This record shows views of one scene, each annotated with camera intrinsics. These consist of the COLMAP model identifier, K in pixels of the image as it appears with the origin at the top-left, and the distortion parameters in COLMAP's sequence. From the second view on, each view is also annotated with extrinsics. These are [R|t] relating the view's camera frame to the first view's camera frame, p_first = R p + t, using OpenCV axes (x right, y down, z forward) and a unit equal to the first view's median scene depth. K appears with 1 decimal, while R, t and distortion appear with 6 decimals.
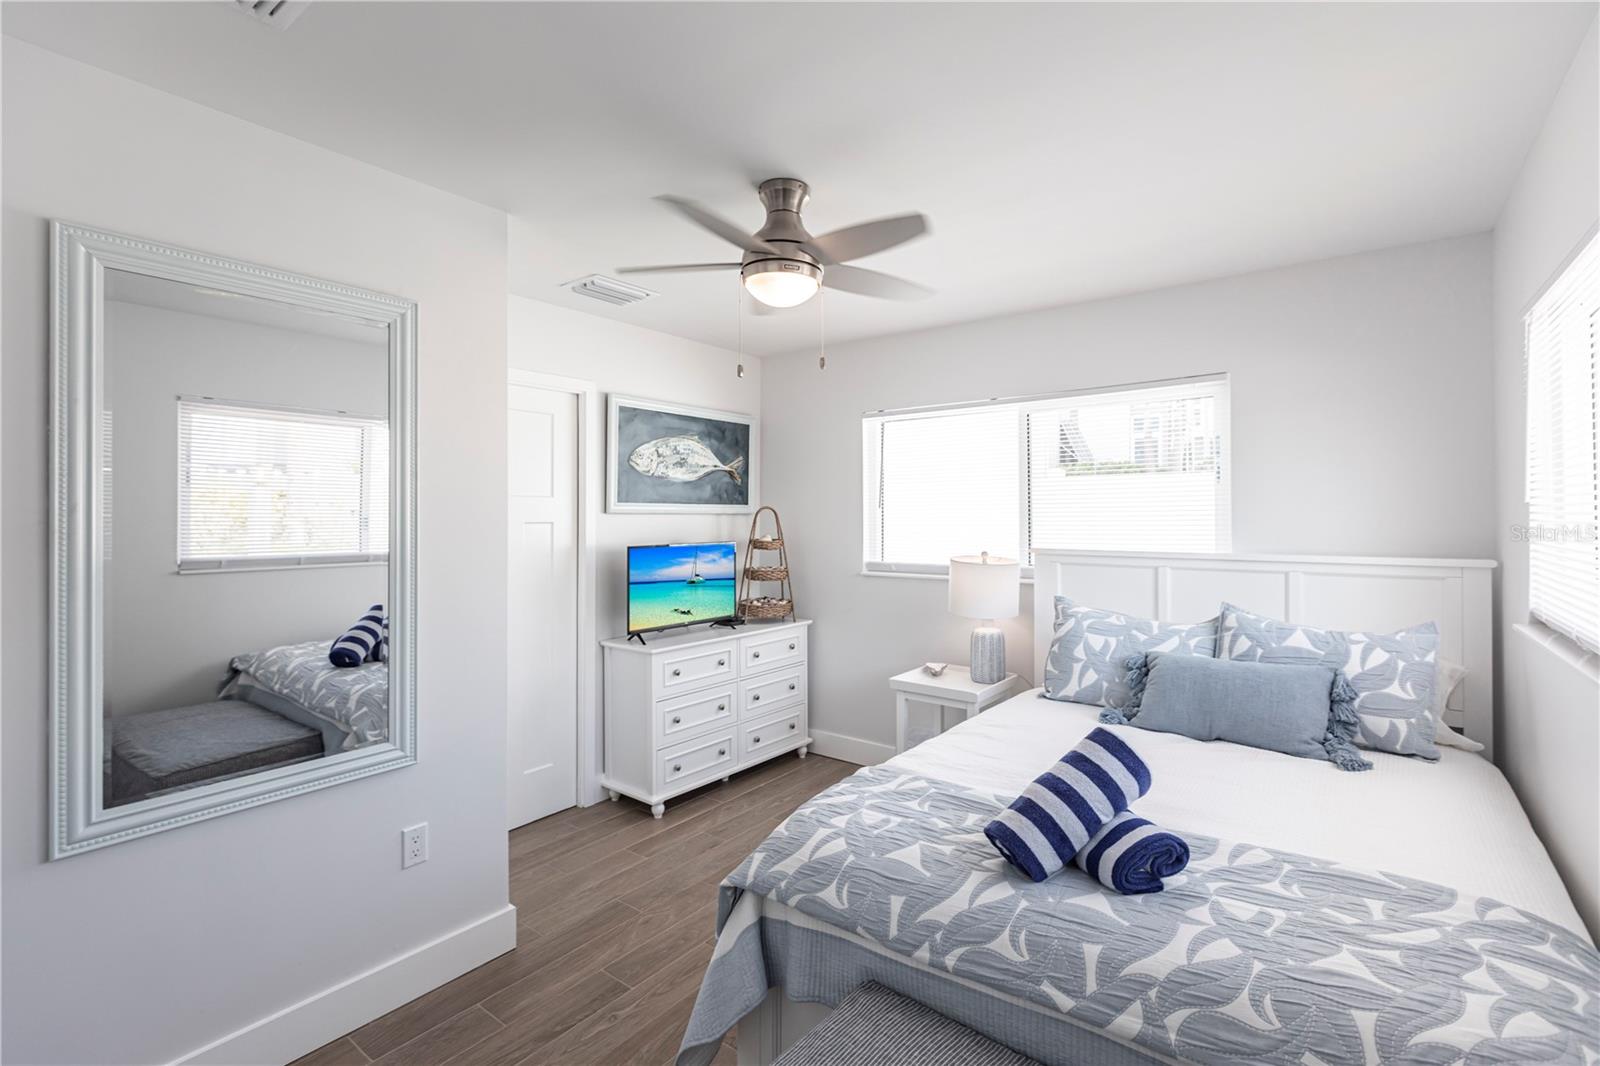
lens RADIAL K [[715.8, 0, 799.1], [0, 715.8, 513.7], [0, 0, 1]] dist [-0.004368, -0.000613]
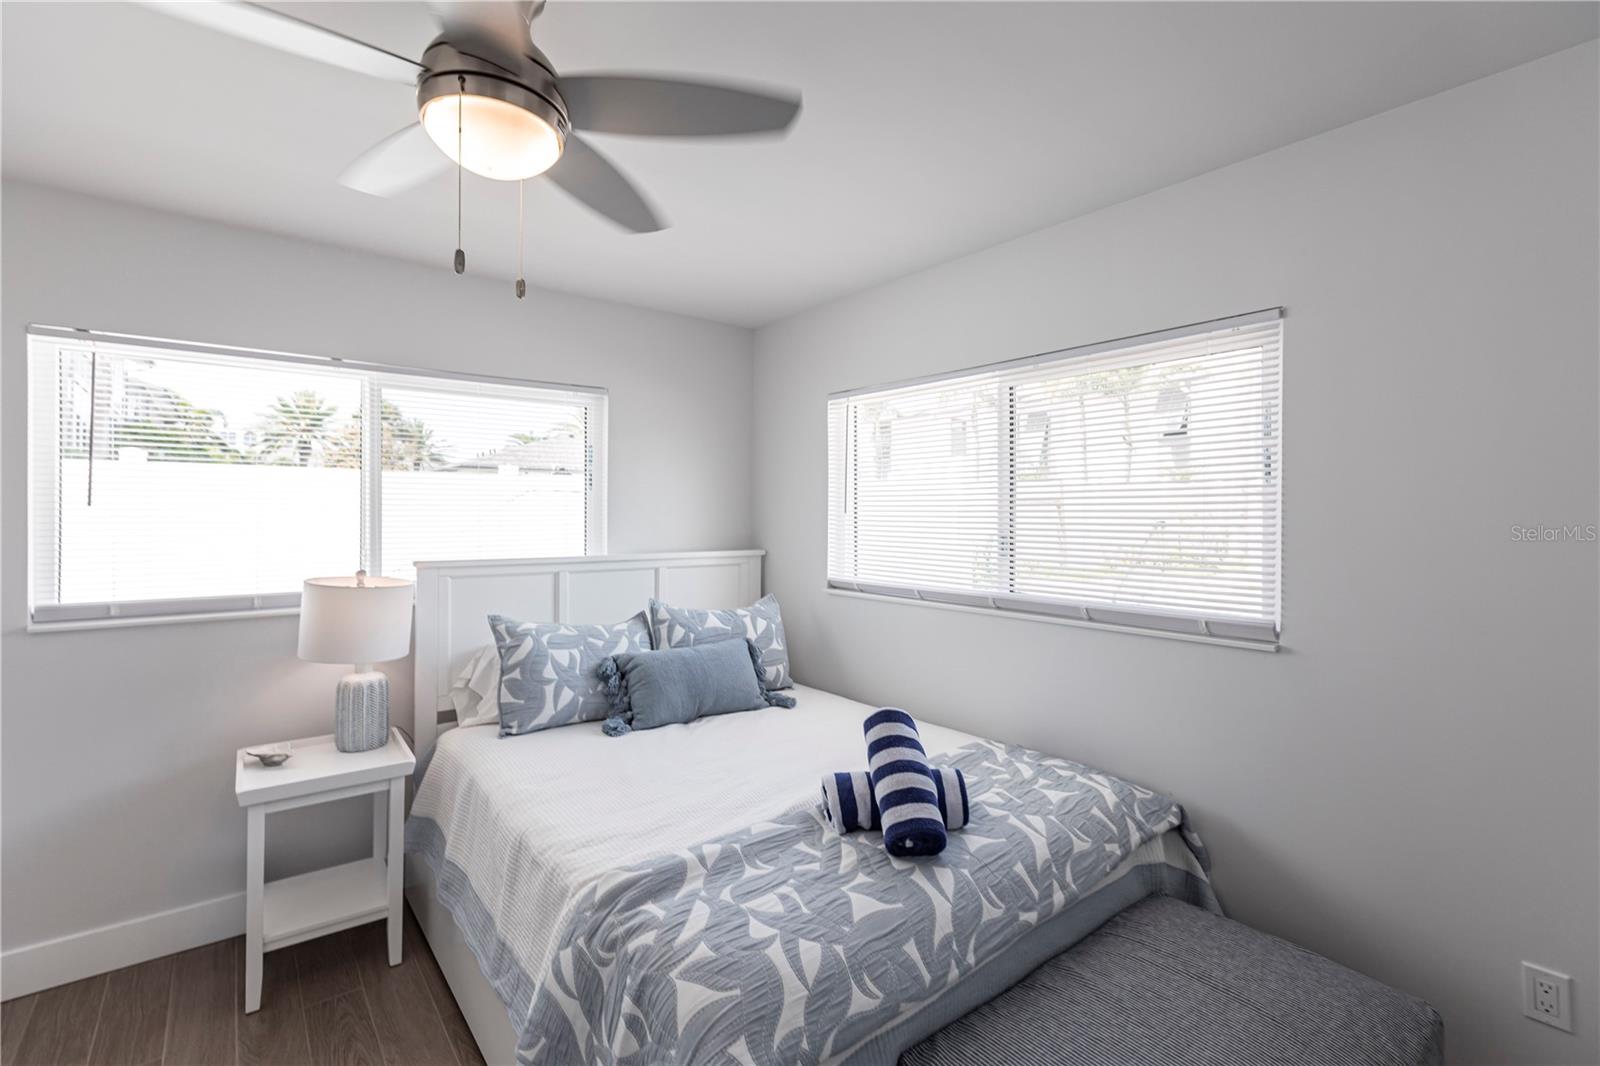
lens RADIAL K [[716.2, 0, 794.4], [0, 716.2, 525.8], [0, 0, 1]] dist [-0.000591, 0.000088]
pose [[0.249127, -0.012080, 0.968395, -0.632818], [-0.008247, 0.999859, 0.014594, -0.011985], [-0.968436, -0.011622, 0.248993, 0.739860]]
